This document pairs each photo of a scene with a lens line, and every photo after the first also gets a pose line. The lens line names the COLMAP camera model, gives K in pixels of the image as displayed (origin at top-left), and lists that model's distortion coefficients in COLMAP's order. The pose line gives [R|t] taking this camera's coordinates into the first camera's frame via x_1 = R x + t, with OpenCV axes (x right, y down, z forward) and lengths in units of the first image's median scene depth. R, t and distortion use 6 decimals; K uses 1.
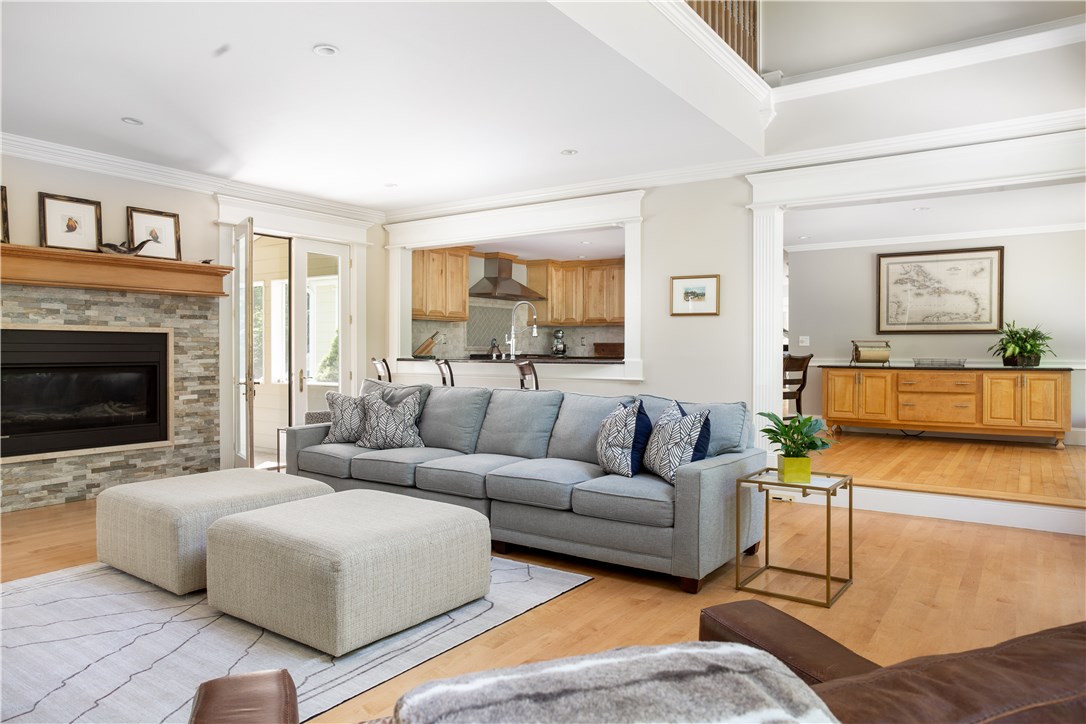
lens RADIAL K [[713.9, 0, 538.5], [0, 713.9, 357.5], [0, 0, 1]] dist [-0.031395, 0.016440]
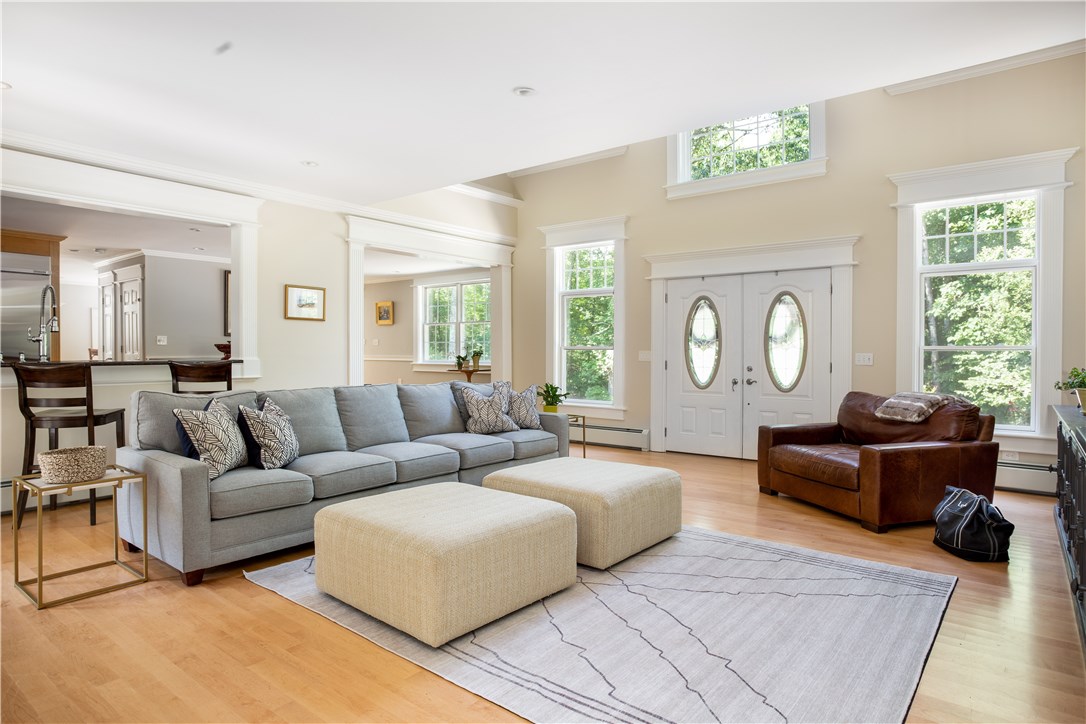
lens RADIAL K [[615.1, 0, 547.2], [0, 615.1, 362.2], [0, 0, 1]] dist [-0.008028, -0.000851]
pose [[0.065643, -0.020905, 0.997624, -0.794189], [0.006009, 0.999771, 0.020555, -0.007880], [-0.997825, 0.004645, 0.065753, 0.546074]]
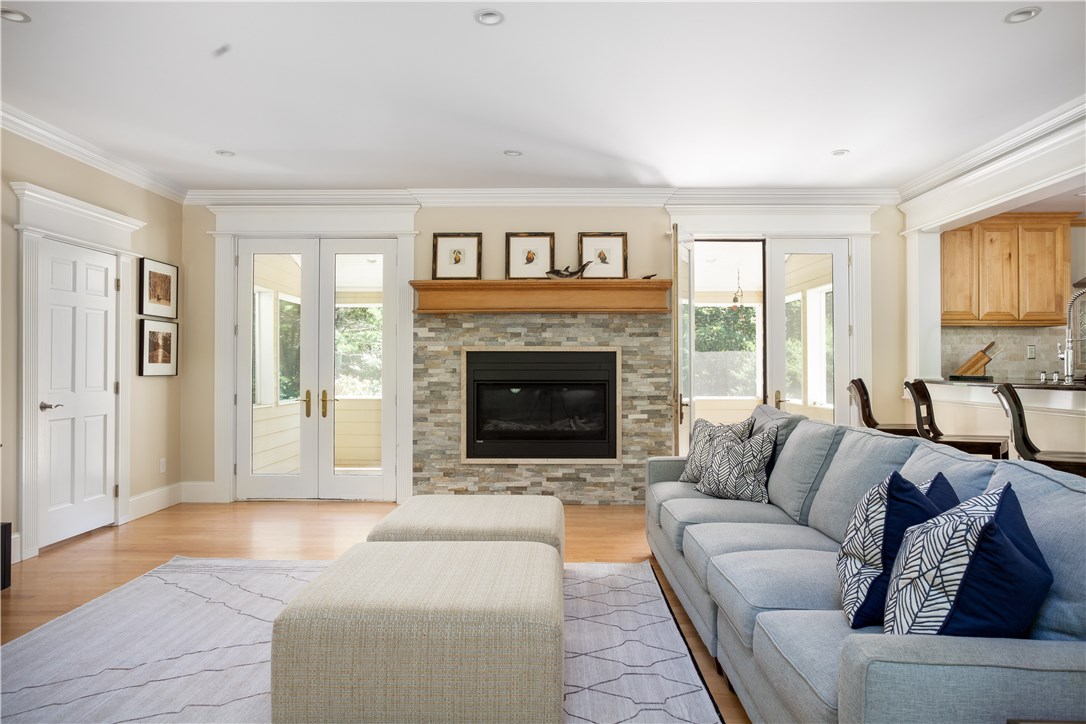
lens RADIAL K [[713.9, 0, 547.0], [0, 713.9, 357.3], [0, 0, 1]] dist [-0.031395, 0.016440]
pose [[0.563138, -0.014472, -0.826236, 0.263575], [-0.008325, 0.999697, -0.023184, -0.002159], [0.826321, 0.019934, 0.562846, 0.353247]]
